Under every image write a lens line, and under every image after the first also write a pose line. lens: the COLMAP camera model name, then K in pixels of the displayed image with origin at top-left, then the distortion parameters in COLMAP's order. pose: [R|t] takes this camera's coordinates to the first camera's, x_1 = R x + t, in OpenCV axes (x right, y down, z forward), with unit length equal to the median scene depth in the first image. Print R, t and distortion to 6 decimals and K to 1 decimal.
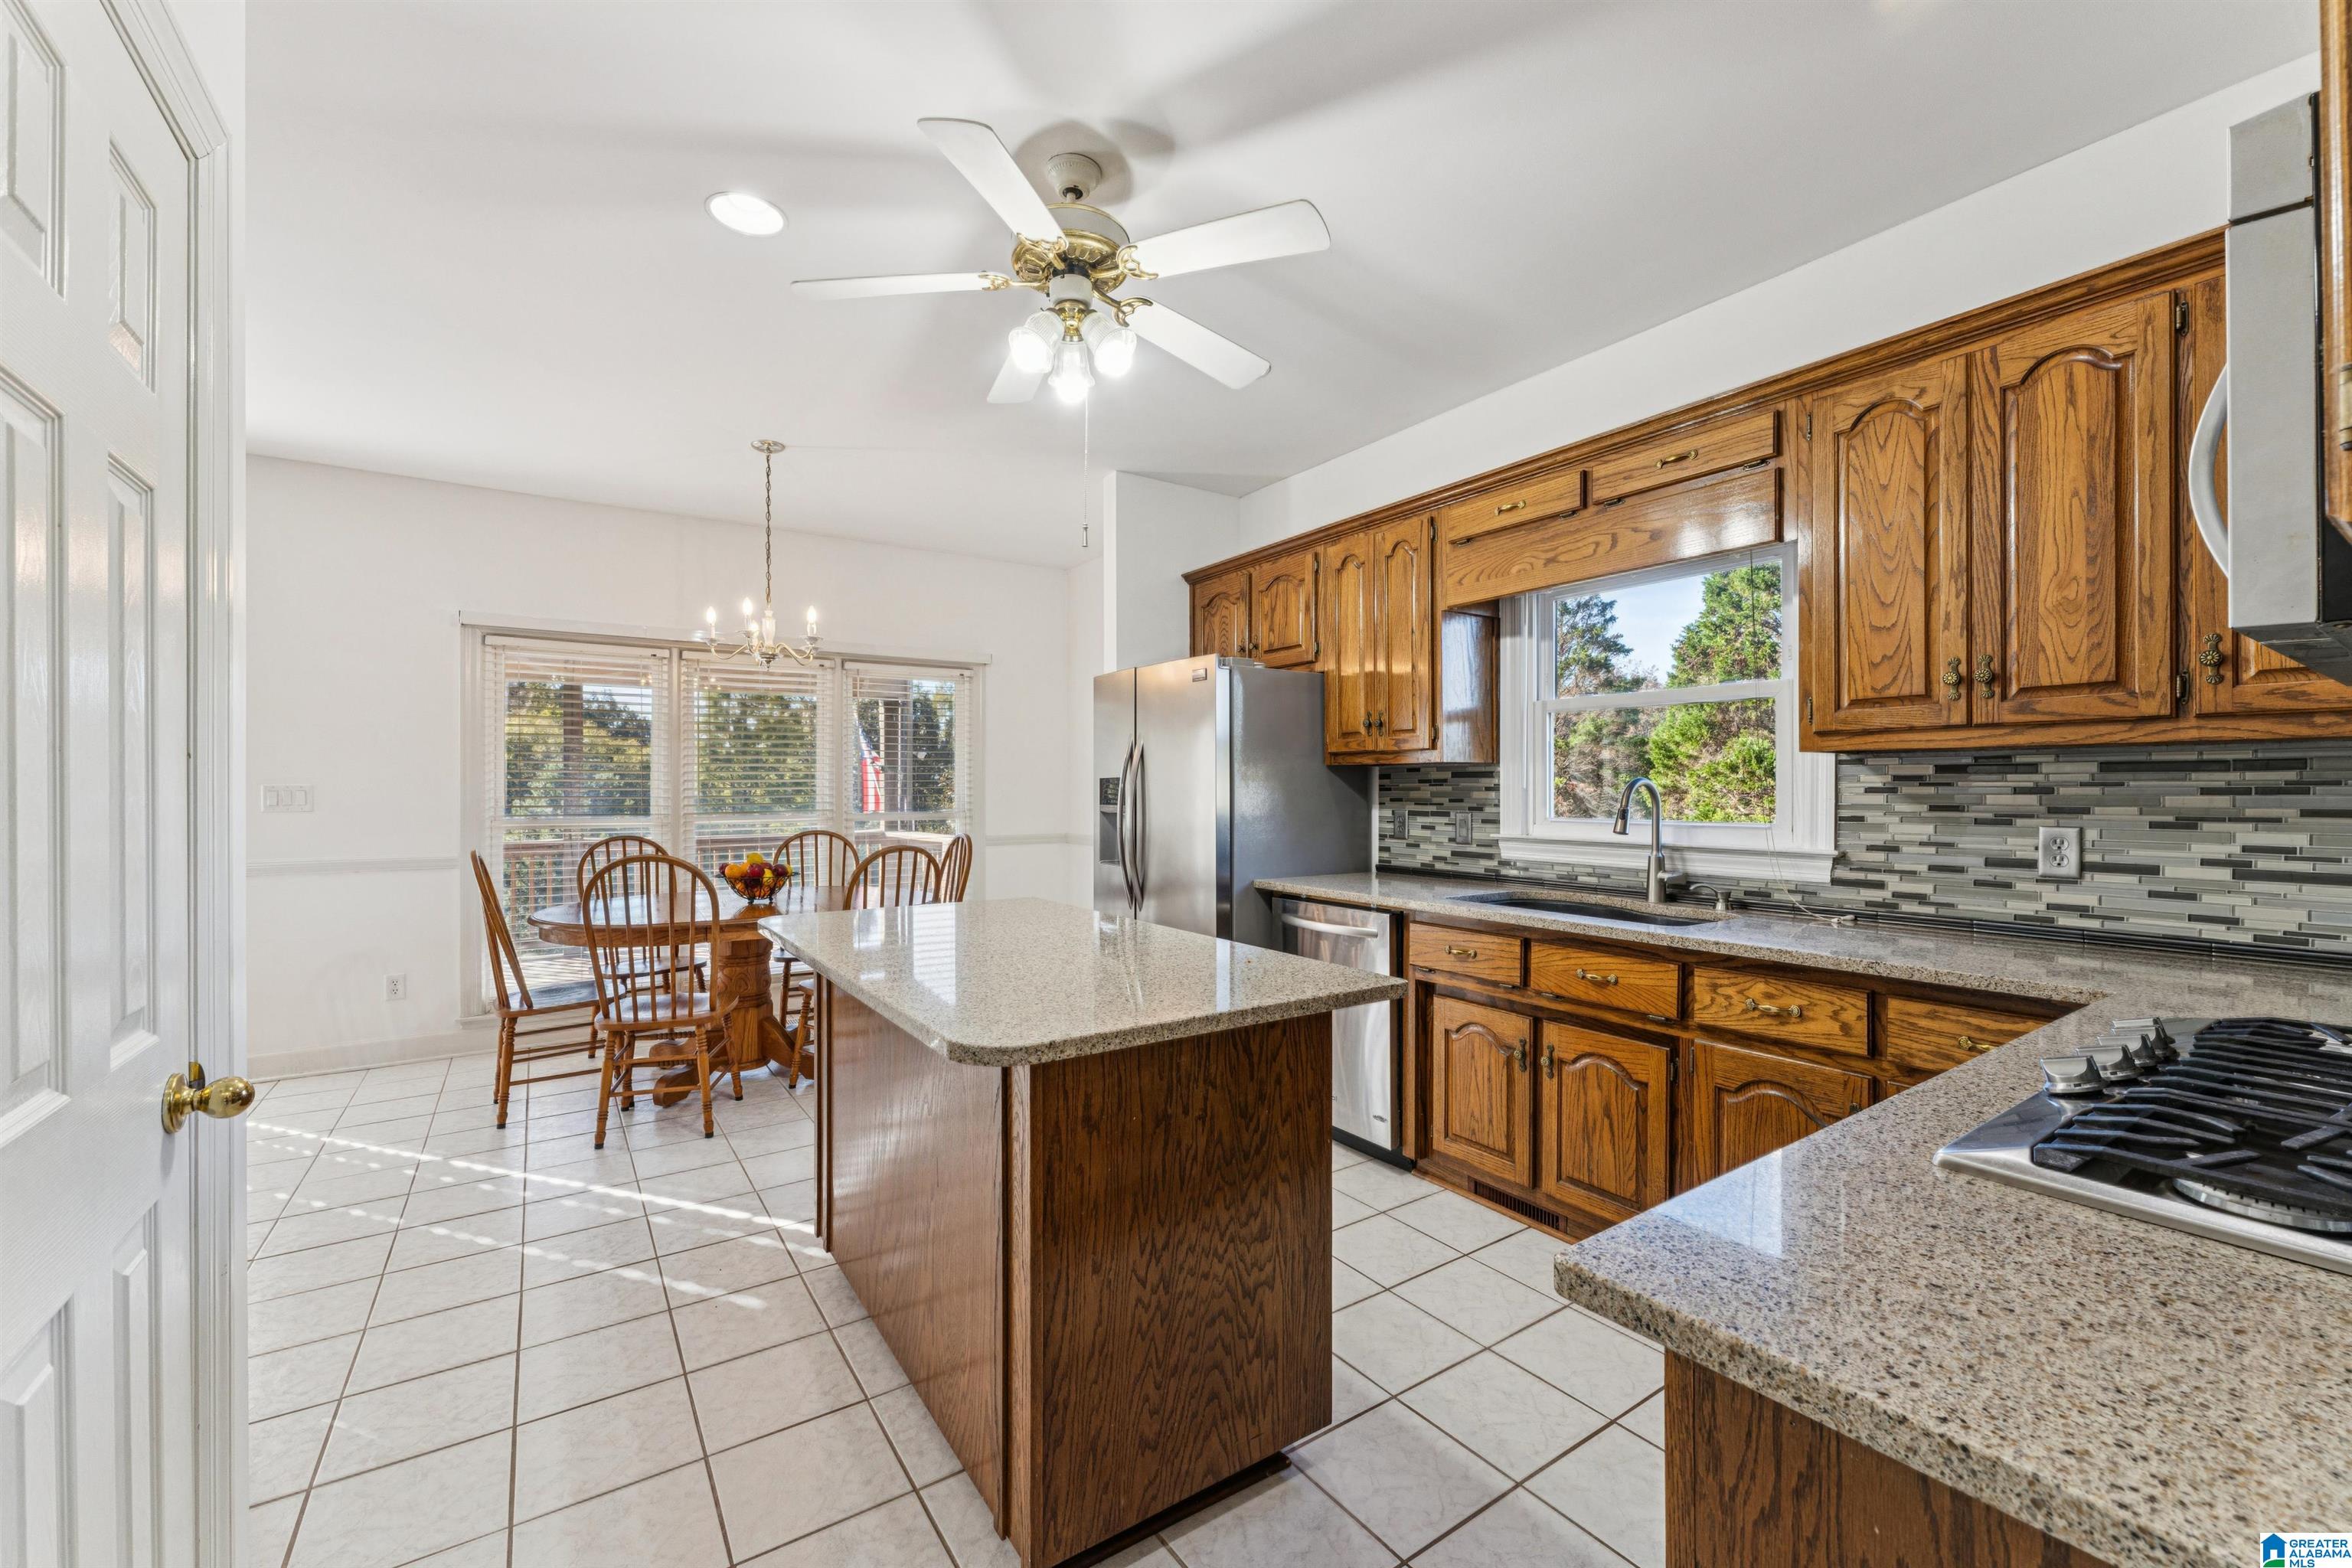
lens RADIAL K [[947.2, 0, 1174.2], [0, 947.2, 799.5], [0, 0, 1]] dist [0.001263, 0.000068]
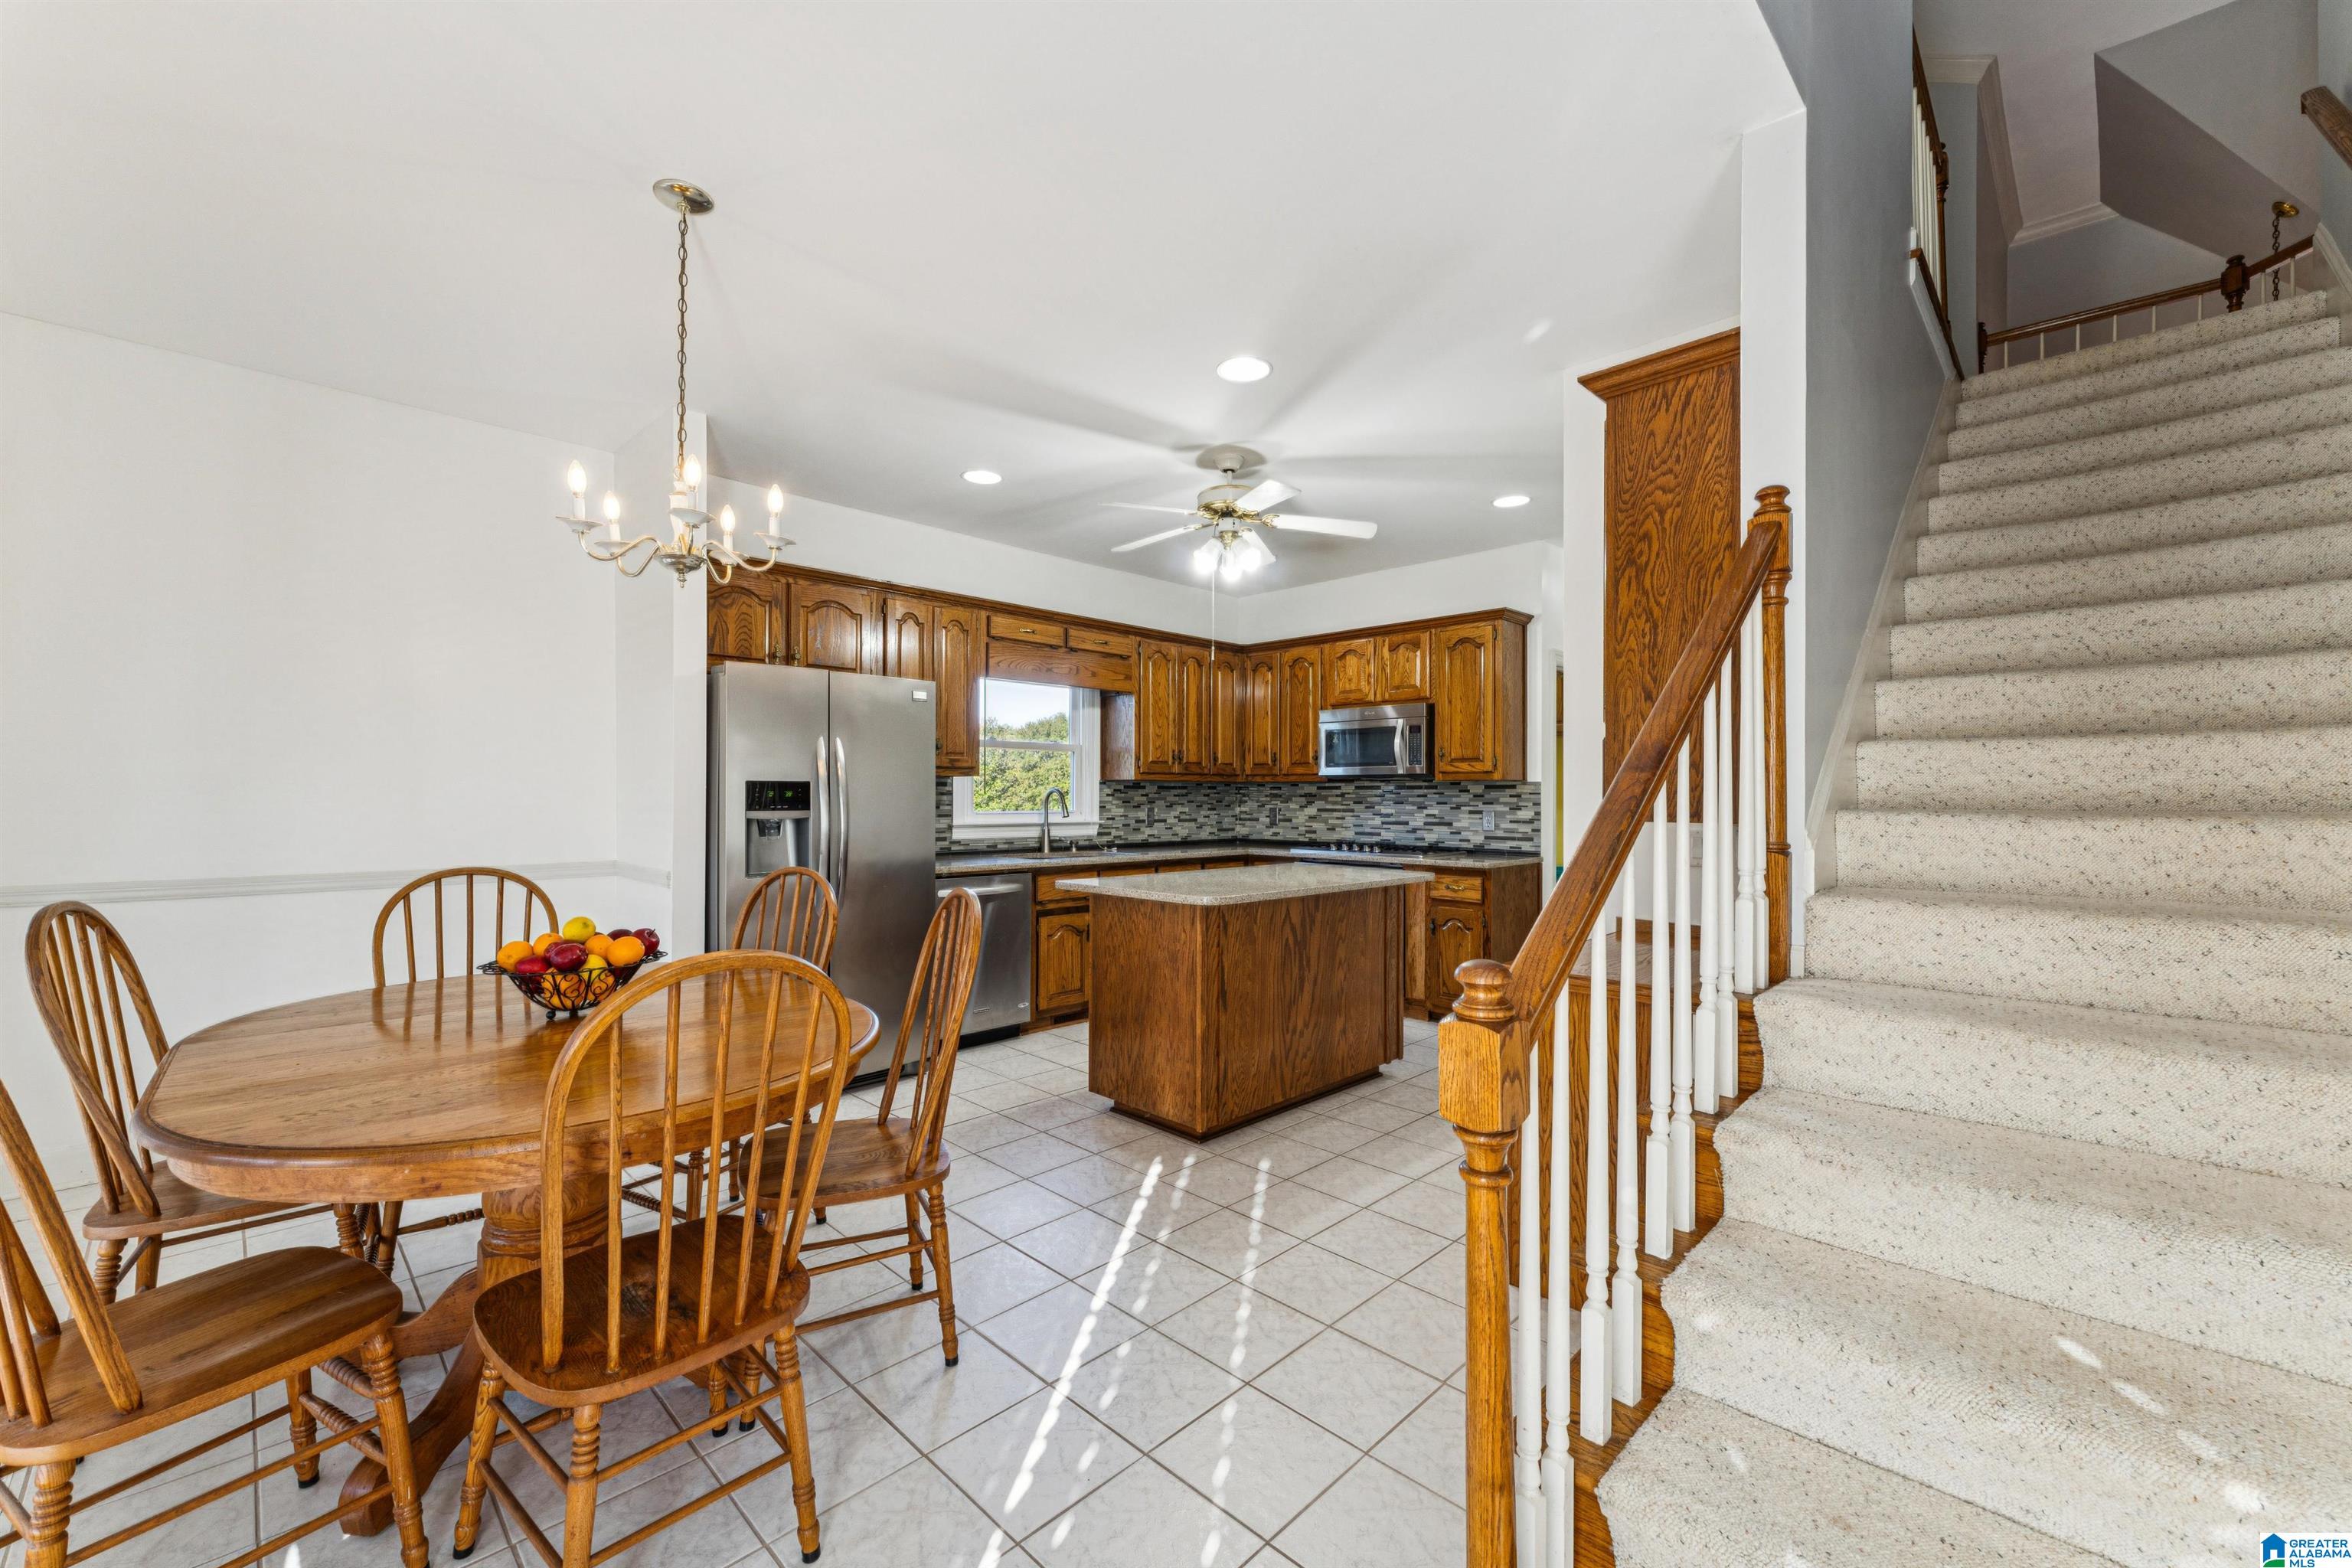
lens RADIAL K [[947.2, 0, 1173.4], [0, 947.2, 779.8], [0, 0, 1]] dist [0.001263, 0.000068]
pose [[-0.195309, 0.018981, 0.980558, -1.504231], [0.009181, 0.999804, -0.017525, -0.004262], [-0.980699, 0.005579, -0.195445, 1.178002]]
